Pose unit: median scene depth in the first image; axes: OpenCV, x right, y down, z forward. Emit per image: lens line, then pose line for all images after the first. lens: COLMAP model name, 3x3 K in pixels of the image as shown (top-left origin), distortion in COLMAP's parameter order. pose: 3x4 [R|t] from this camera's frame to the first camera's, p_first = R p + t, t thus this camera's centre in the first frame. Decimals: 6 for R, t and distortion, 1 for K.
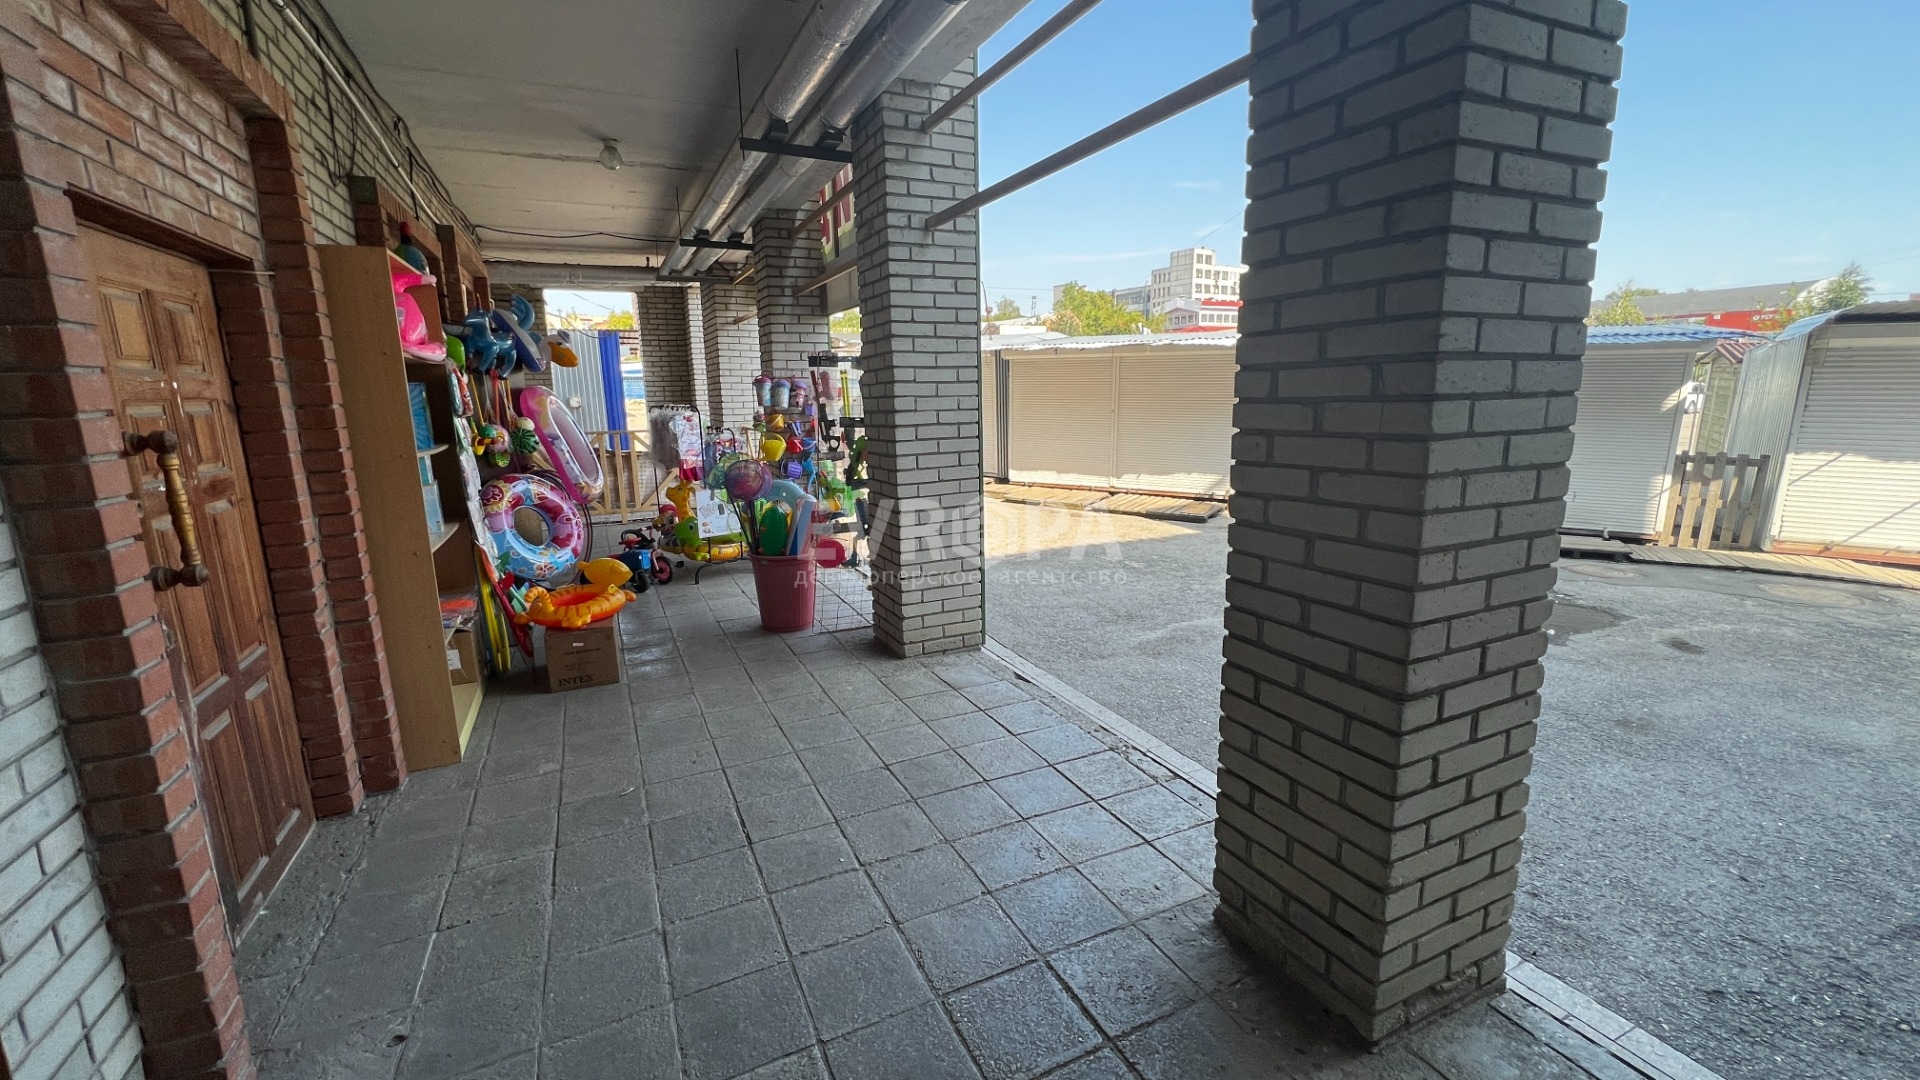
lens RADIAL K [[766.8, 0, 949.5], [0, 766.8, 544.3], [0, 0, 1]] dist [-0.006624, 0.001458]
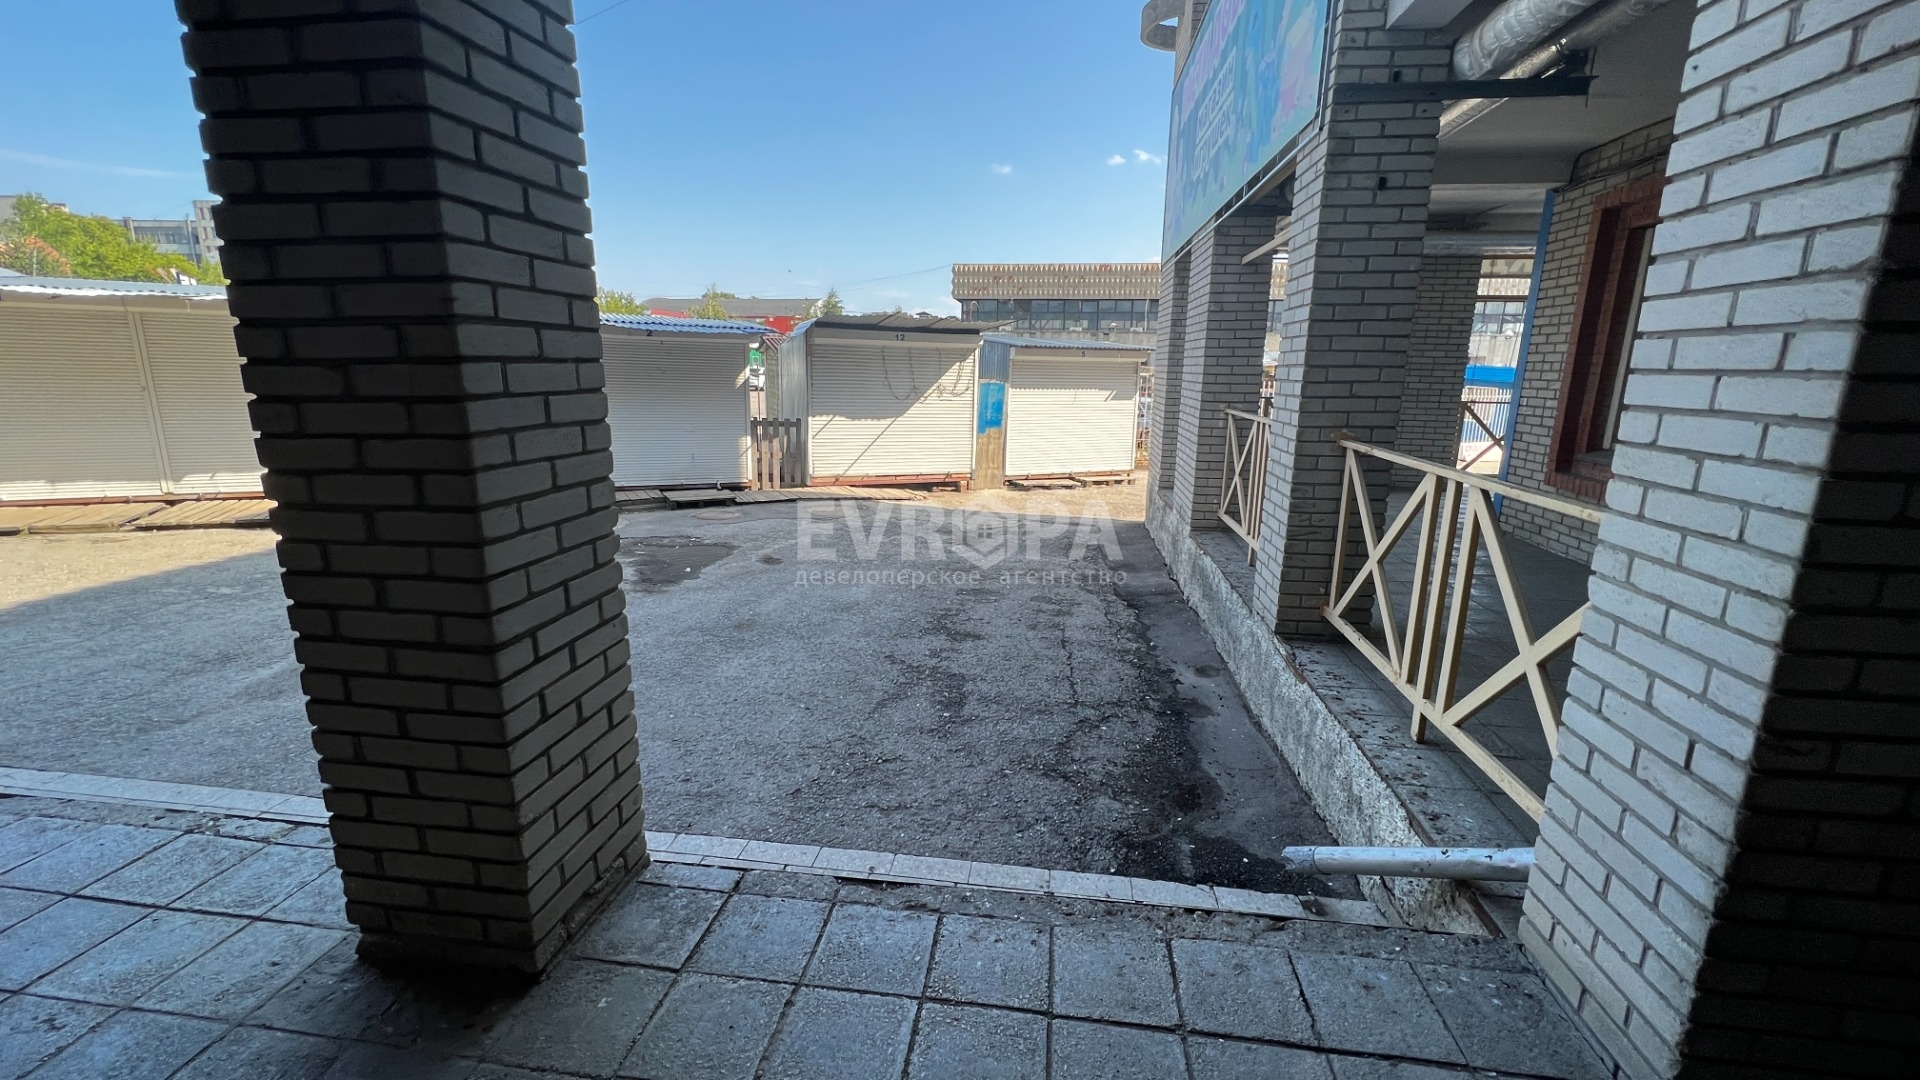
lens RADIAL K [[766.8, 0, 958.2], [0, 766.8, 541.0], [0, 0, 1]] dist [-0.006624, 0.001458]
pose [[0.540120, -0.163678, 0.825518, 0.074480], [0.145692, 0.984280, 0.099833, 0.034041], [-0.828881, 0.066349, 0.555476, -0.089456]]
